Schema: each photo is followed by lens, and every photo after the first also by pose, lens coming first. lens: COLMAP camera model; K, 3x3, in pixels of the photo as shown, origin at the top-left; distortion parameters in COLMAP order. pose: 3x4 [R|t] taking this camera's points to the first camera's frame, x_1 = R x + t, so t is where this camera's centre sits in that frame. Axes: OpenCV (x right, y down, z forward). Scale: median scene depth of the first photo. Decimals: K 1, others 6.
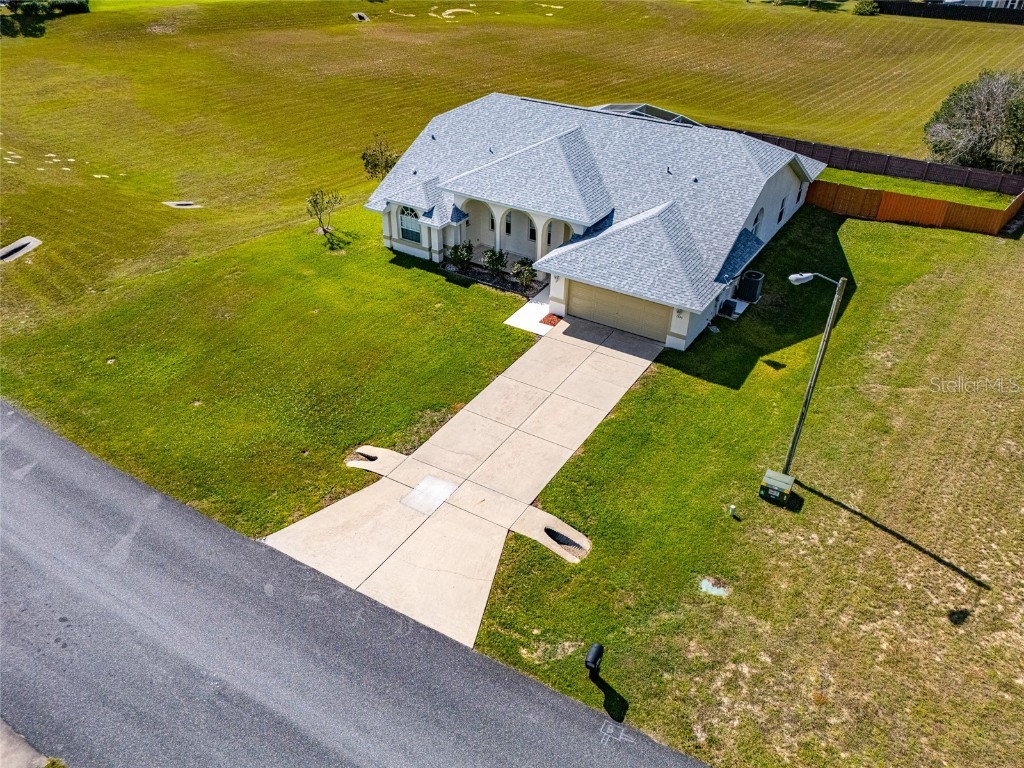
lens RADIAL K [[751.0, 0, 512.0], [0, 751.0, 384.0], [0, 0, 1]] dist [0.064990, -0.058560]
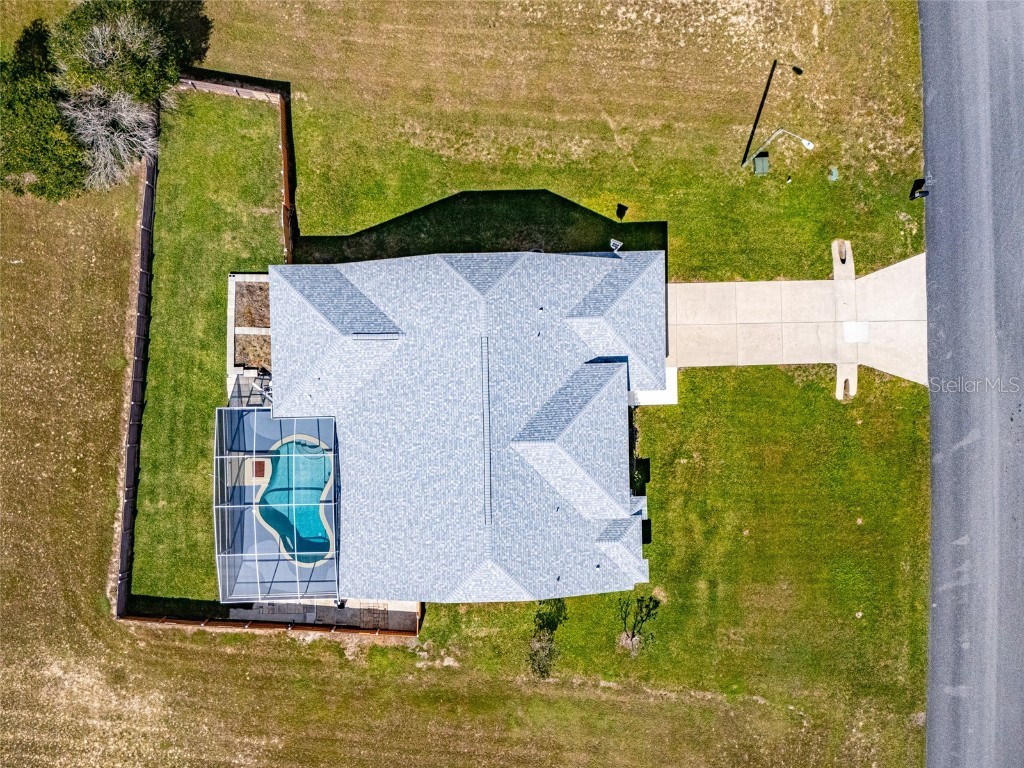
lens RADIAL K [[751.0, 0, 512.0], [0, 751.0, 384.0], [0, 0, 1]] dist [0.064990, -0.058560]
pose [[-0.551309, -0.833651, -0.032922, 0.211821], [0.444359, -0.326803, 0.834113, -1.258417], [-0.706118, 0.445225, 0.550610, 0.456162]]
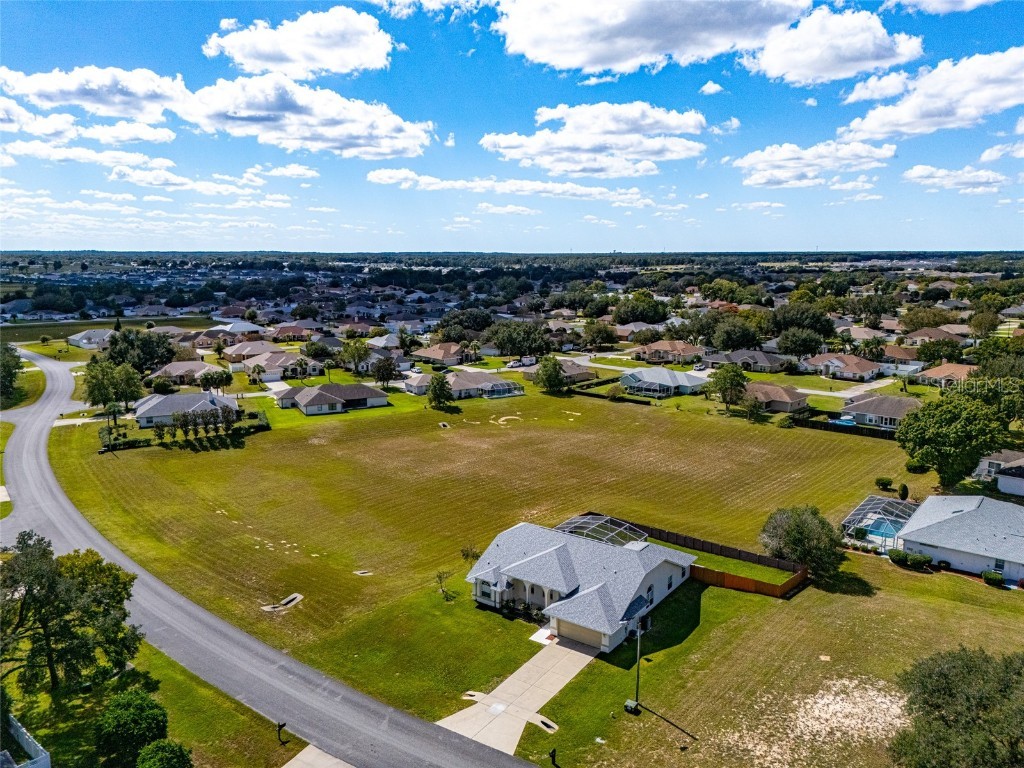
lens RADIAL K [[751.0, 0, 512.0], [0, 751.0, 384.0], [0, 0, 1]] dist [0.064990, -0.058560]
pose [[0.998261, -0.008356, -0.058360, 0.072301], [-0.016023, 0.914186, -0.404978, 0.129351], [0.056736, 0.405208, 0.912462, -1.278152]]
